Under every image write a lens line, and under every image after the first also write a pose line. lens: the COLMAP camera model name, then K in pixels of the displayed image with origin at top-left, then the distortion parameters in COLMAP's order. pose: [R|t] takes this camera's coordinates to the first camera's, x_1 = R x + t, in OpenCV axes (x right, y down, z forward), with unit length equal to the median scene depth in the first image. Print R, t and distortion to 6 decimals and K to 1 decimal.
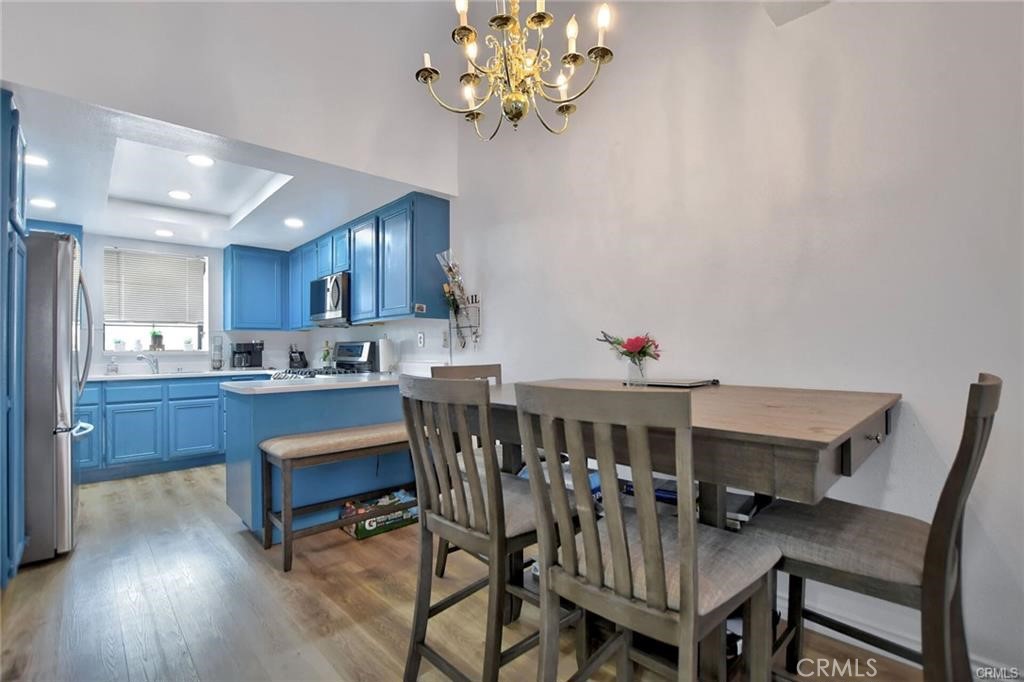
lens RADIAL K [[472.0, 0, 509.3], [0, 472.0, 340.1], [0, 0, 1]] dist [-0.030951, 0.001906]
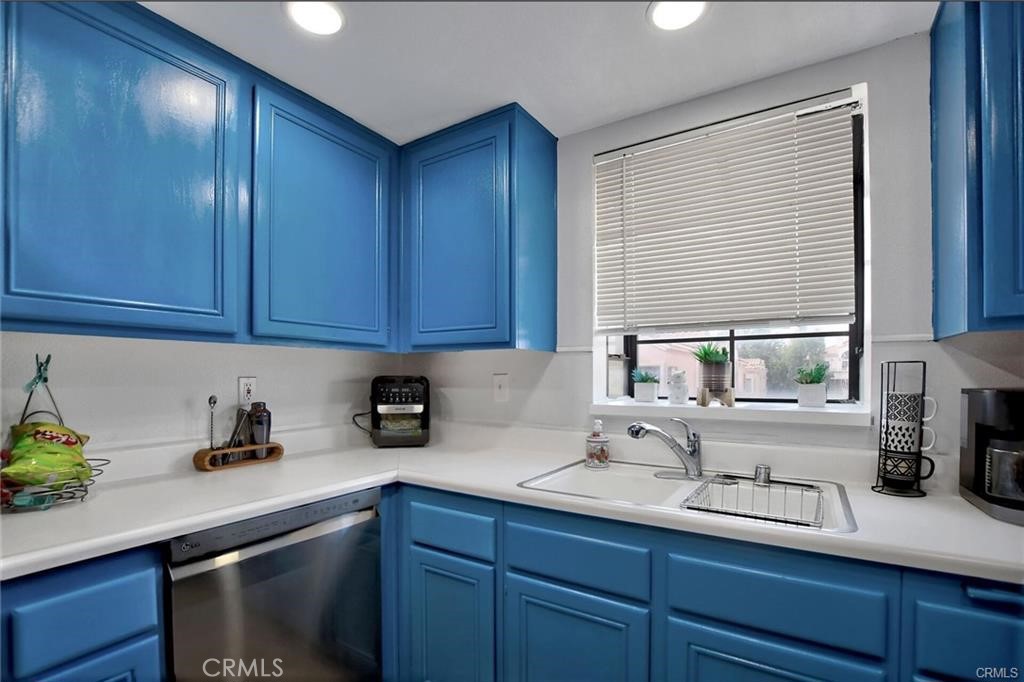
lens RADIAL K [[479.1, 0, 496.7], [0, 479.1, 372.4], [0, 0, 1]] dist [-0.012046, 0.002430]
pose [[0.228272, 0.004516, -0.973587, -0.462397], [0.018587, 0.999787, 0.008995, -0.008823], [0.973420, -0.020149, 0.228140, 0.793794]]
